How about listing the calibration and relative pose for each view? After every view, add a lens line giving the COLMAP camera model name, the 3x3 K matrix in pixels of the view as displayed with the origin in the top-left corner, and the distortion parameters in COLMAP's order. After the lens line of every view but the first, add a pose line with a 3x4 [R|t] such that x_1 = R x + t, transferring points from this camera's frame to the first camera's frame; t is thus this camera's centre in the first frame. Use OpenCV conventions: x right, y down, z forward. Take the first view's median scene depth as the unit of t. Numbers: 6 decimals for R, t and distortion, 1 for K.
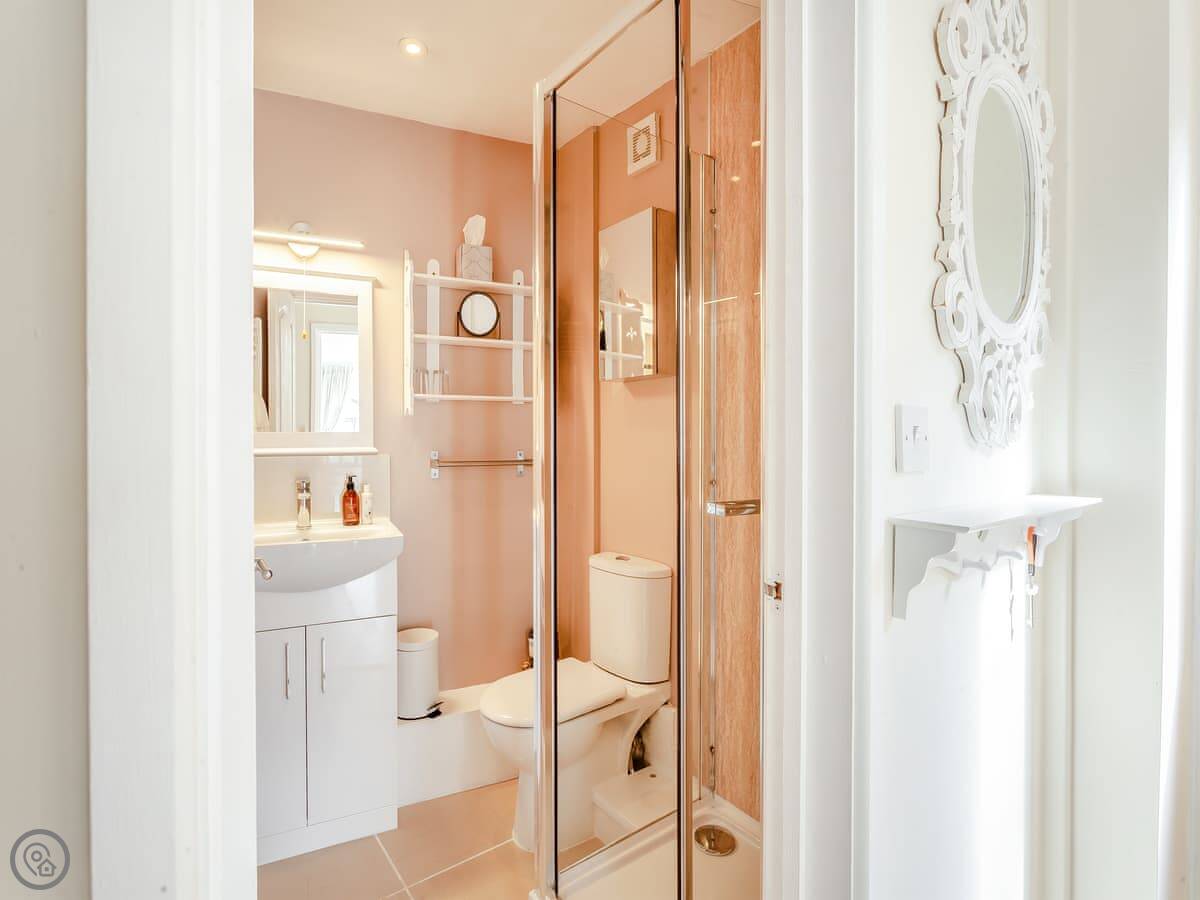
lens RADIAL K [[584.7, 0, 589.3], [0, 584.7, 443.6], [0, 0, 1]] dist [-0.006949, 0.000517]
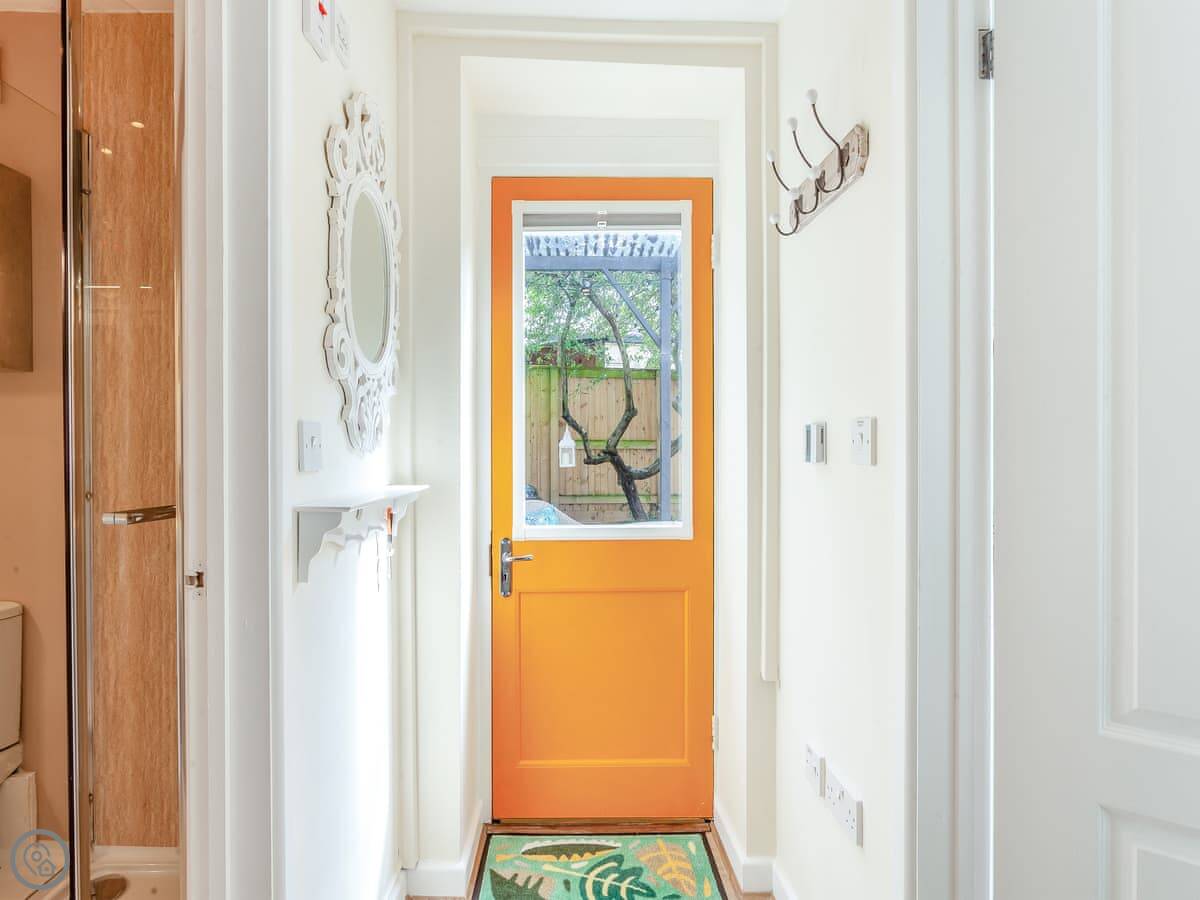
lens RADIAL K [[584.7, 0, 589.3], [0, 584.7, 443.6], [0, 0, 1]] dist [-0.006949, 0.000517]
pose [[0.564271, -0.000851, 0.825589, -0.091947], [0.011184, 0.999916, -0.006613, 0.001023], [-0.825514, 0.012965, 0.564233, -0.135295]]
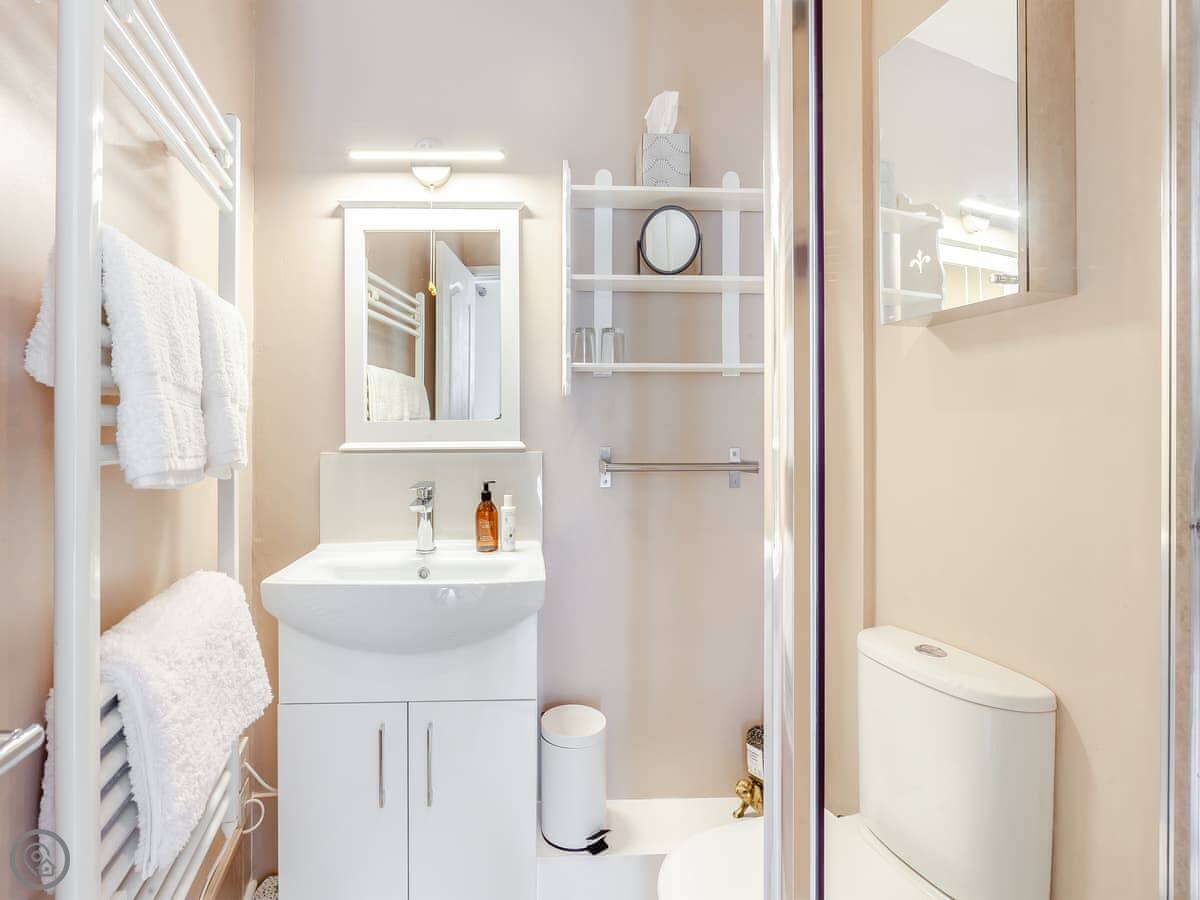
lens RADIAL K [[611.8, 0, 553.3], [0, 611.8, 436.7], [0, 0, 1]] dist [-0.019099, 0.000103]
pose [[0.918217, 0.000621, -0.396076, -0.047506], [-0.003836, 0.999966, -0.007326, 0.007300], [0.396058, 0.008246, 0.918188, 0.413730]]
